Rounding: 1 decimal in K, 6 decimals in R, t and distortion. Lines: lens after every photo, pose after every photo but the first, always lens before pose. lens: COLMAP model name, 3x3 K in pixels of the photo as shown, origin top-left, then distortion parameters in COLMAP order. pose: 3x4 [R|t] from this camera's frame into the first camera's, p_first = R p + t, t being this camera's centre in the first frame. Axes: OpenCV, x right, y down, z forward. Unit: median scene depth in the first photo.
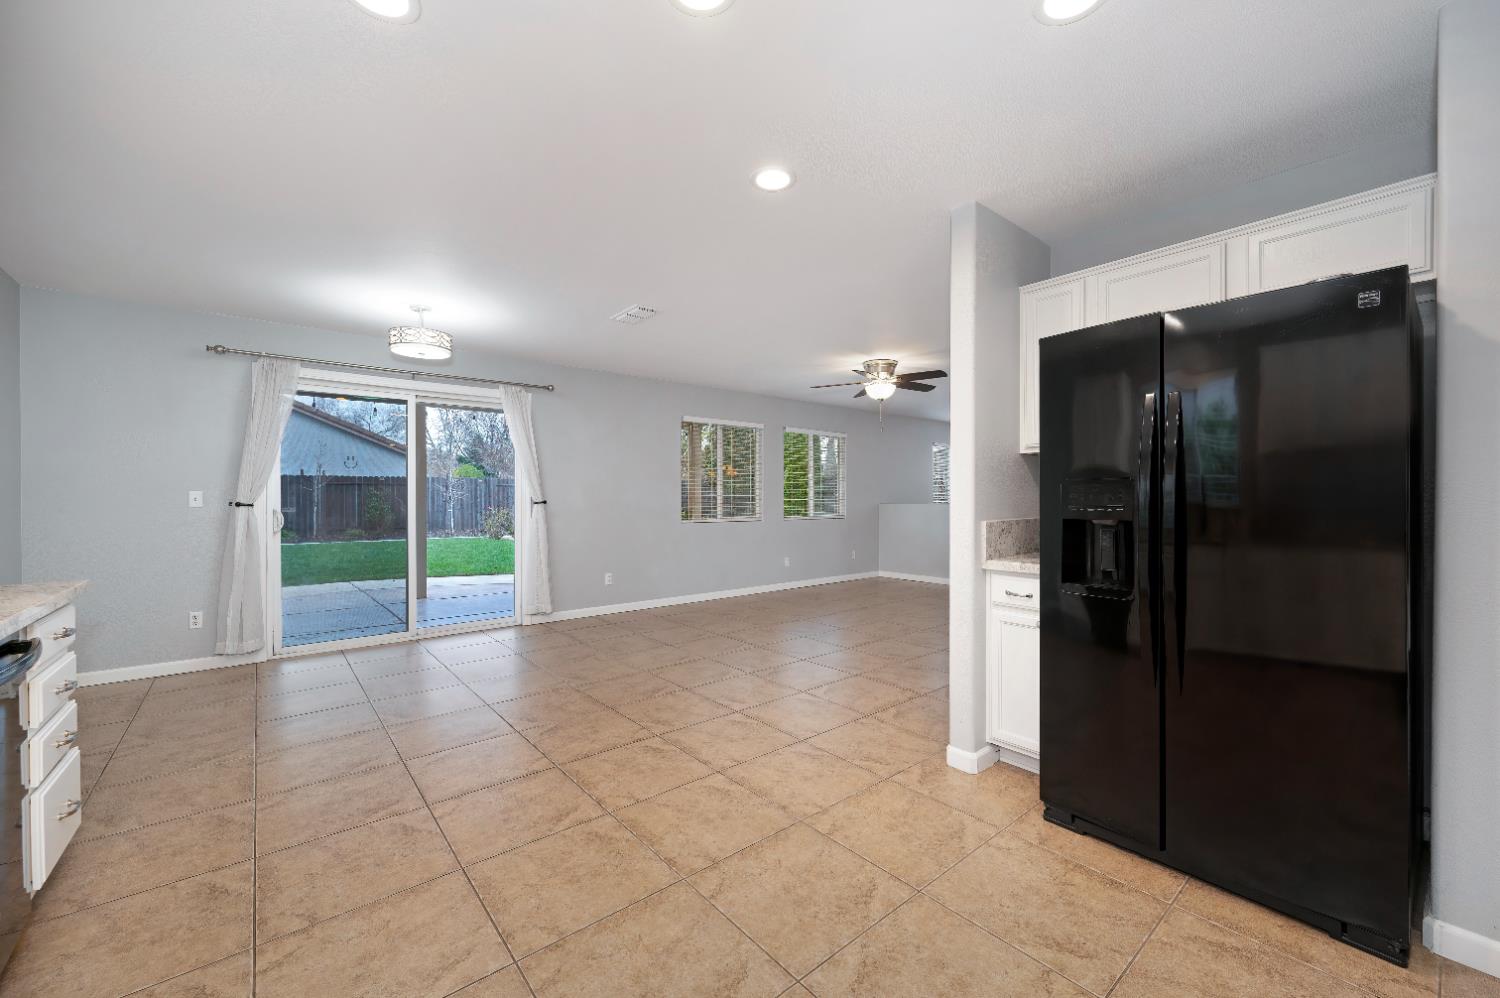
lens RADIAL K [[597.2, 0, 769.1], [0, 597.2, 500.3], [0, 0, 1]] dist [-0.001641, -0.000200]
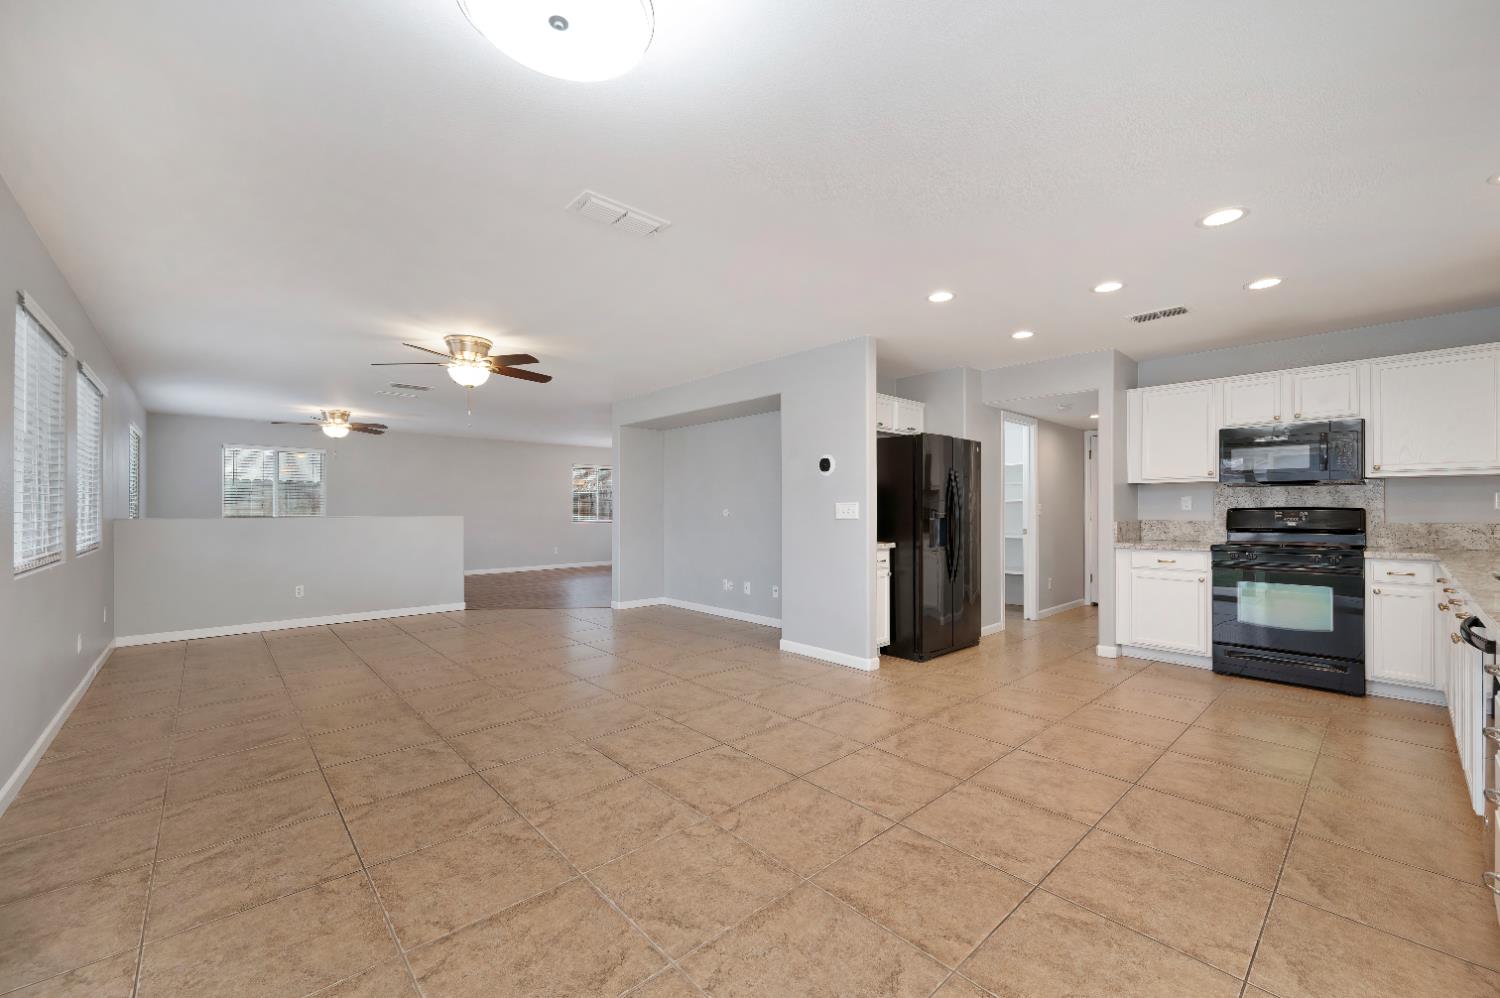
lens RADIAL K [[582.9, 0, 764.6], [0, 582.9, 505.6], [0, 0, 1]] dist [0.001079, 0.000295]
pose [[-0.034603, -0.000490, 0.999401, -0.863216], [0.004846, 0.999988, 0.000658, -0.006049], [-0.999389, 0.004866, -0.034600, 0.901133]]
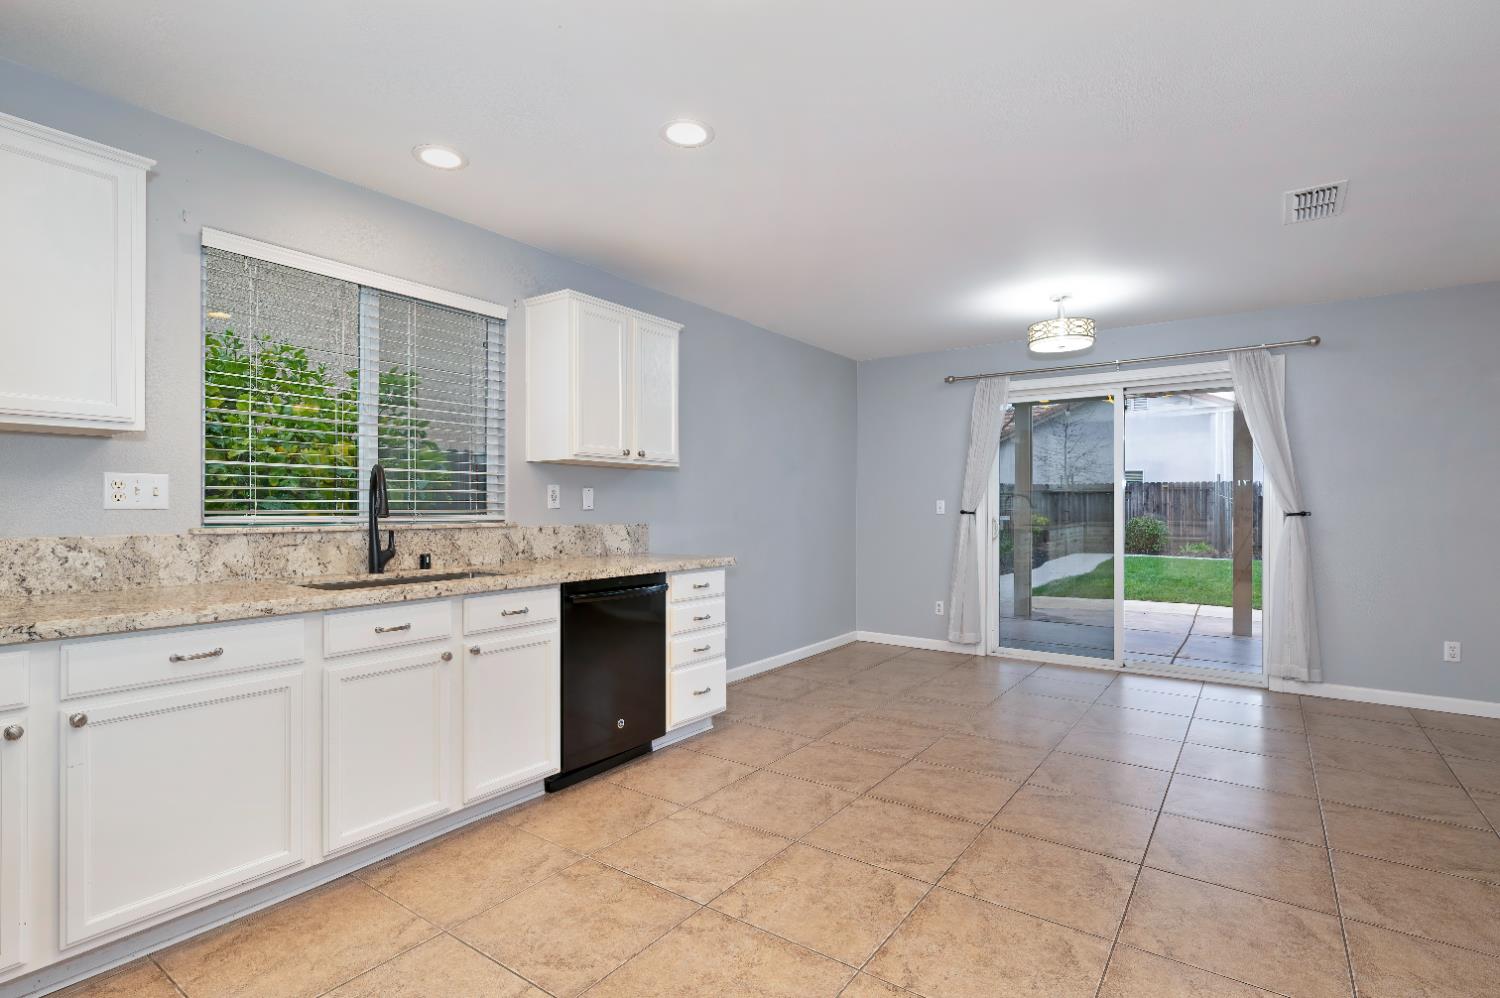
lens RADIAL K [[724.4, 0, 750.0], [0, 724.4, 499.0], [0, 0, 1]] dist [-0.001132, -0.000307]
pose [[0.231654, -0.007581, -0.972769, 0.372045], [-0.008076, 0.999920, -0.009716, -0.001055], [0.972765, 0.010107, 0.231575, 0.288771]]
